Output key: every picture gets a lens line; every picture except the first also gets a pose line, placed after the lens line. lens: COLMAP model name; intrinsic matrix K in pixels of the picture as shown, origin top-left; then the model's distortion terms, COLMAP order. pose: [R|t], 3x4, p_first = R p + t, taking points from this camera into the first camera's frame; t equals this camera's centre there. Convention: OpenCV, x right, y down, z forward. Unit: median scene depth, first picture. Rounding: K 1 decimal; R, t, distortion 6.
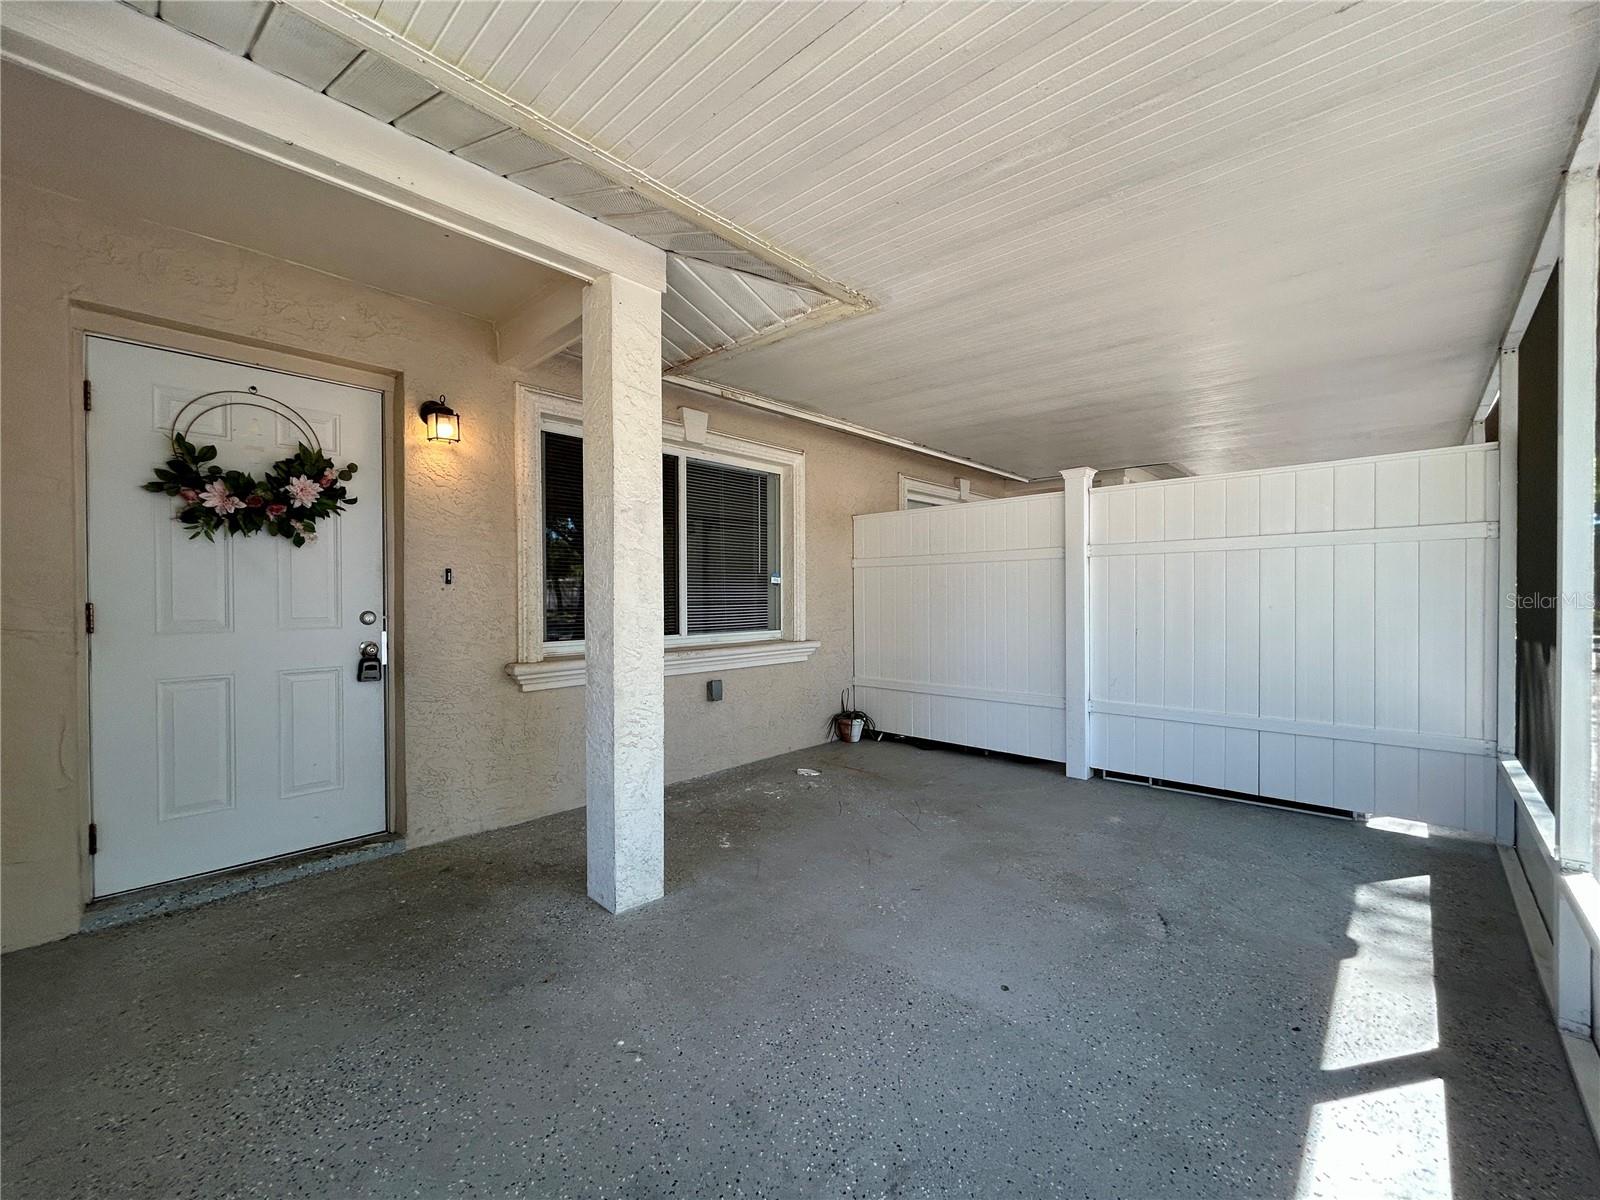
lens RADIAL K [[651.9, 0, 800.0], [0, 651.9, 600.0], [0, 0, 1]] dist [-0.001475, 0.000054]
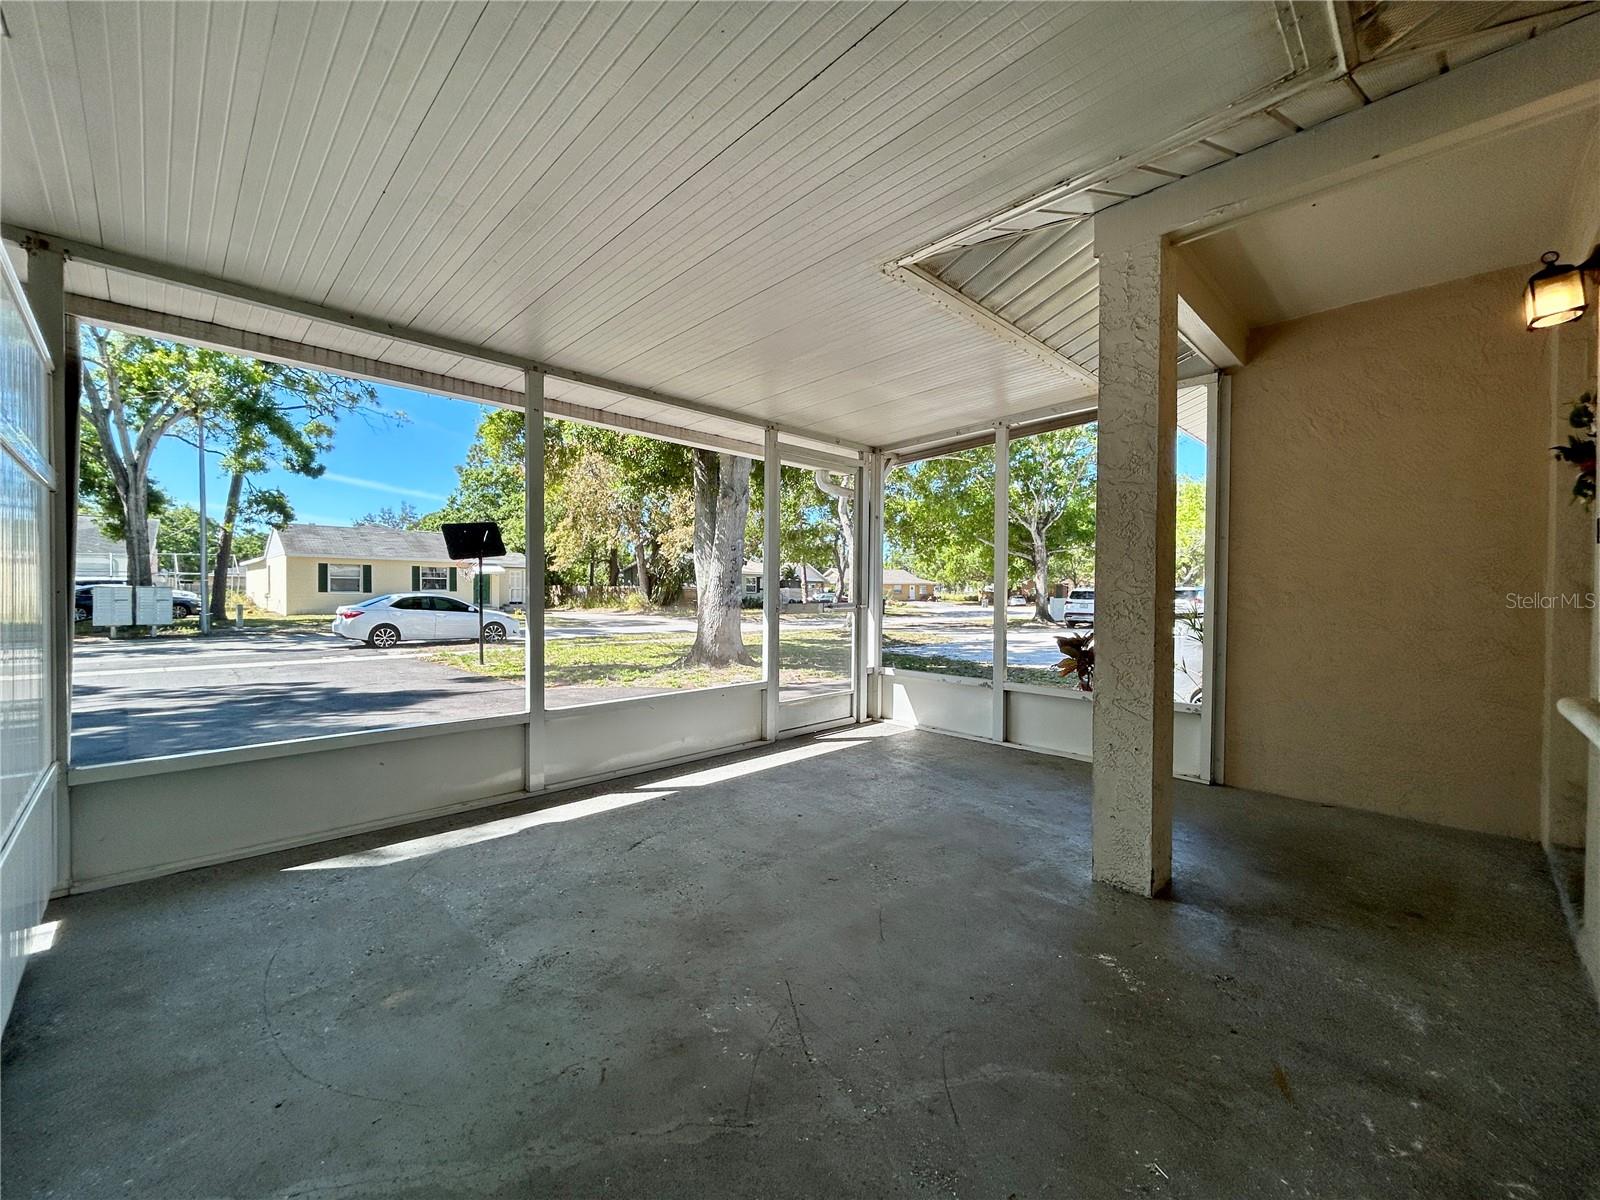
lens RADIAL K [[641.6, 0, 800.0], [0, 641.6, 600.0], [0, 0, 1]] dist [-0.004113, -0.000159]
pose [[-0.999415, -0.000236, 0.034207, 0.183814], [0.000483, 0.999780, 0.020986, 0.014849], [-0.034204, 0.020990, -0.999194, 1.838458]]
